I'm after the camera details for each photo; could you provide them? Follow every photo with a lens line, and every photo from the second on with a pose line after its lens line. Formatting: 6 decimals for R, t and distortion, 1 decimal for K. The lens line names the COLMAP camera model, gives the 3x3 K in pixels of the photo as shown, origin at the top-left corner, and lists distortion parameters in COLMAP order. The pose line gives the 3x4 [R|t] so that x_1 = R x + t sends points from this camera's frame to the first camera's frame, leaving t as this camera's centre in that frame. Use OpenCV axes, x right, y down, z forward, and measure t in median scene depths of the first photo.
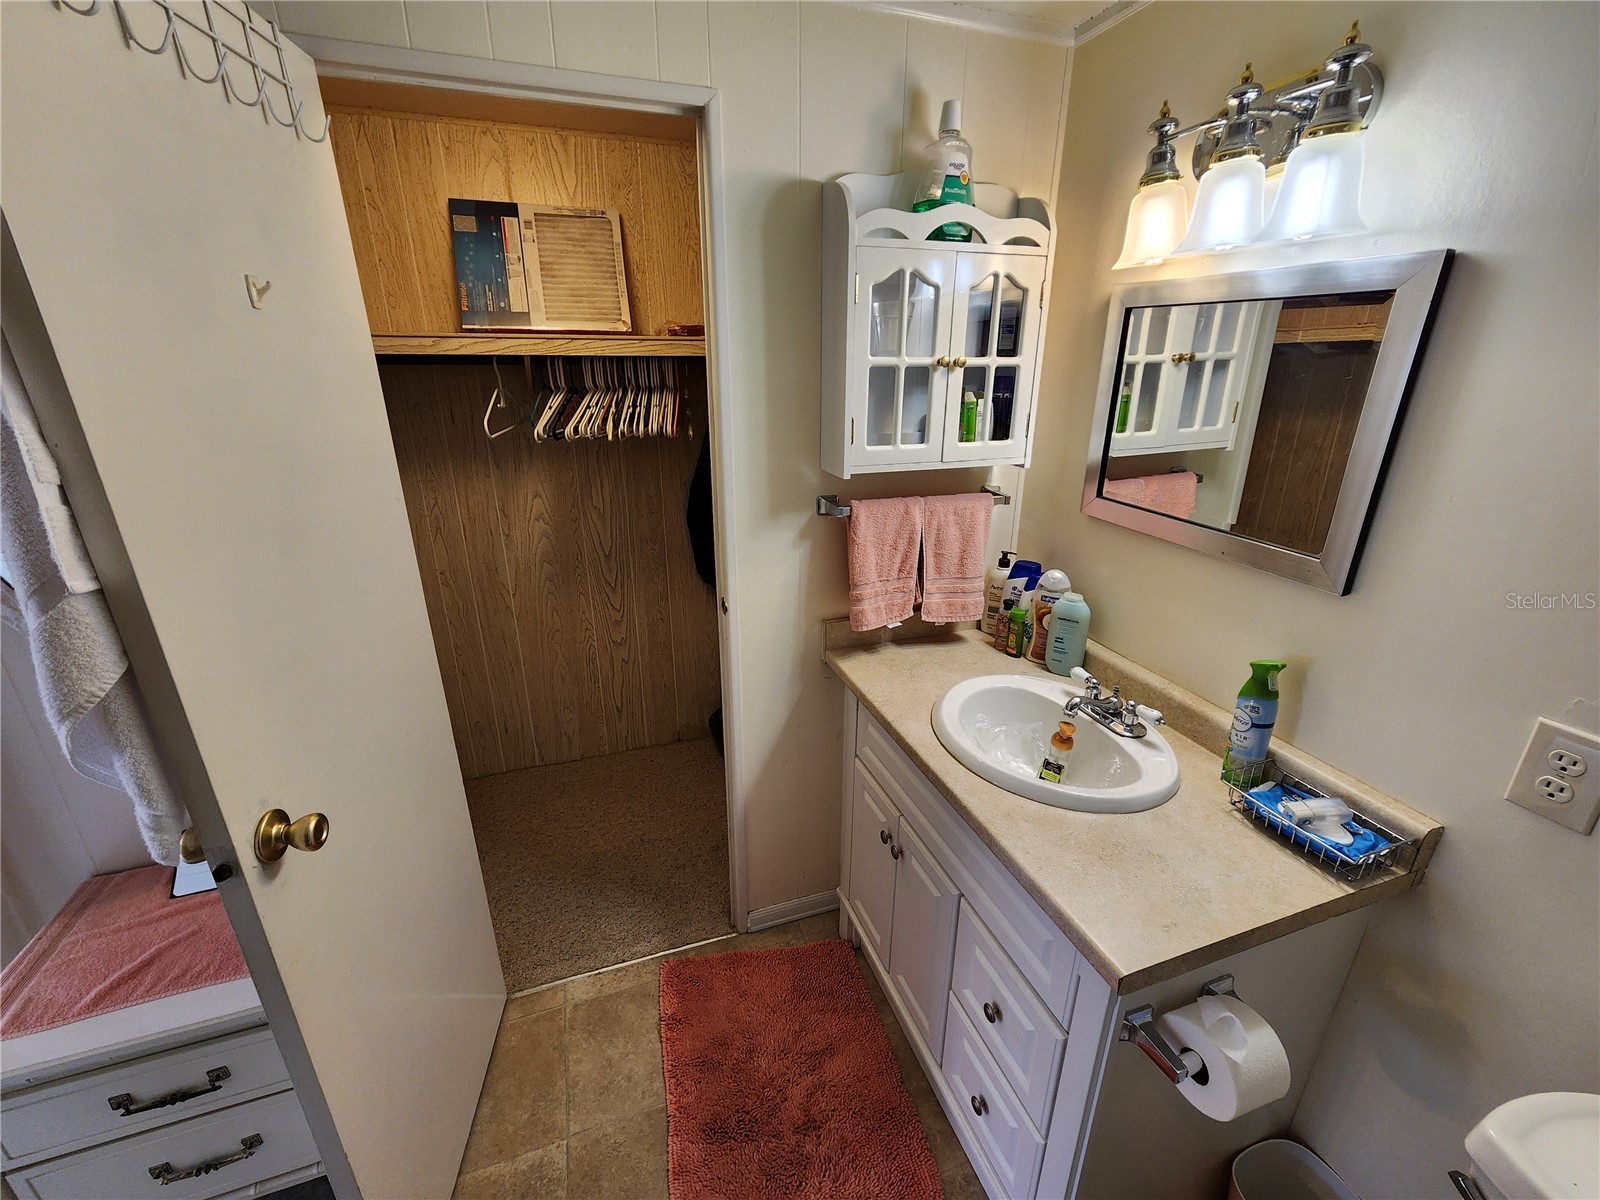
lens RADIAL K [[655.9, 0, 805.0], [0, 655.9, 599.0], [0, 0, 1]] dist [0.000722, -0.000102]
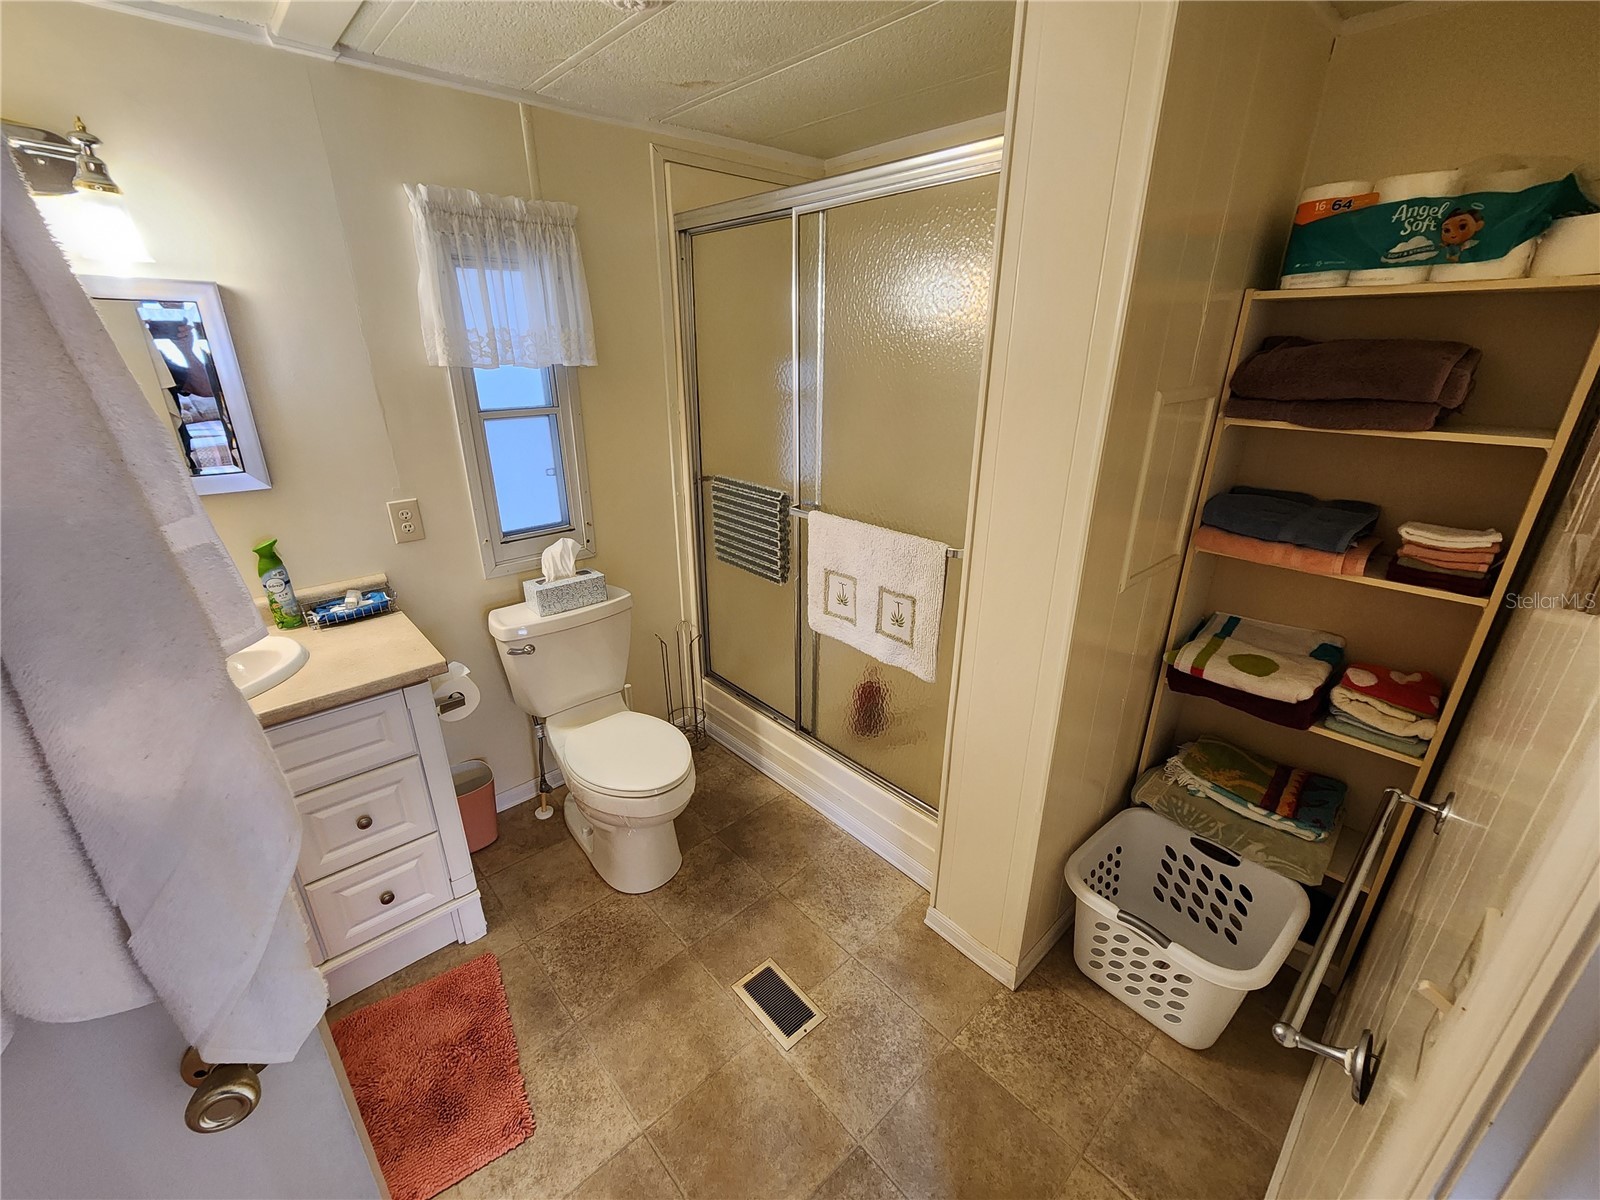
lens RADIAL K [[655.9, 0, 805.0], [0, 655.9, 599.0], [0, 0, 1]] dist [0.000722, -0.000102]
pose [[-0.387844, -0.337471, 0.857724, -1.234727], [0.312120, 0.827501, 0.466714, -0.128729], [-0.867270, 0.448725, -0.215610, 0.319313]]
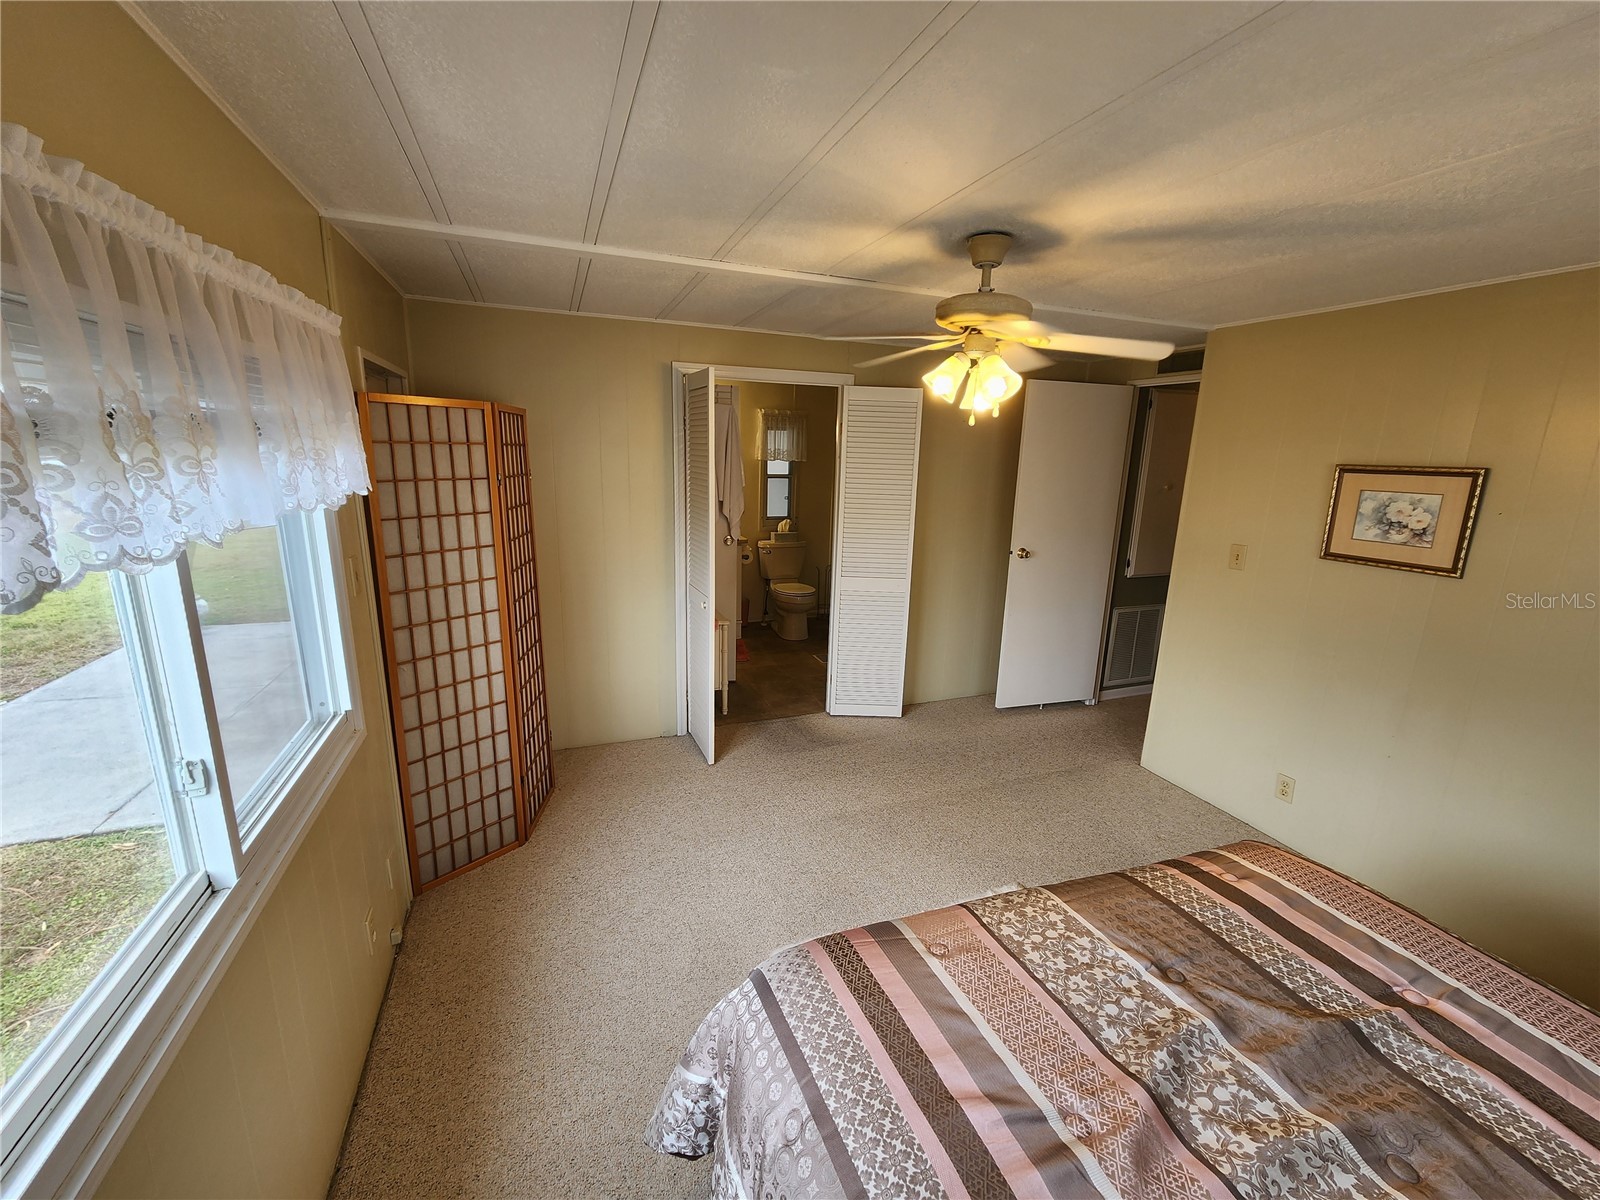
lens RADIAL K [[655.9, 0, 805.0], [0, 655.9, 599.0], [0, 0, 1]] dist [0.000722, -0.000102]
pose [[-0.023837, -0.225001, 0.974067, -4.270899], [0.311491, 0.924169, 0.221098, -0.141937], [-0.949950, 0.308684, 0.048056, 0.242244]]
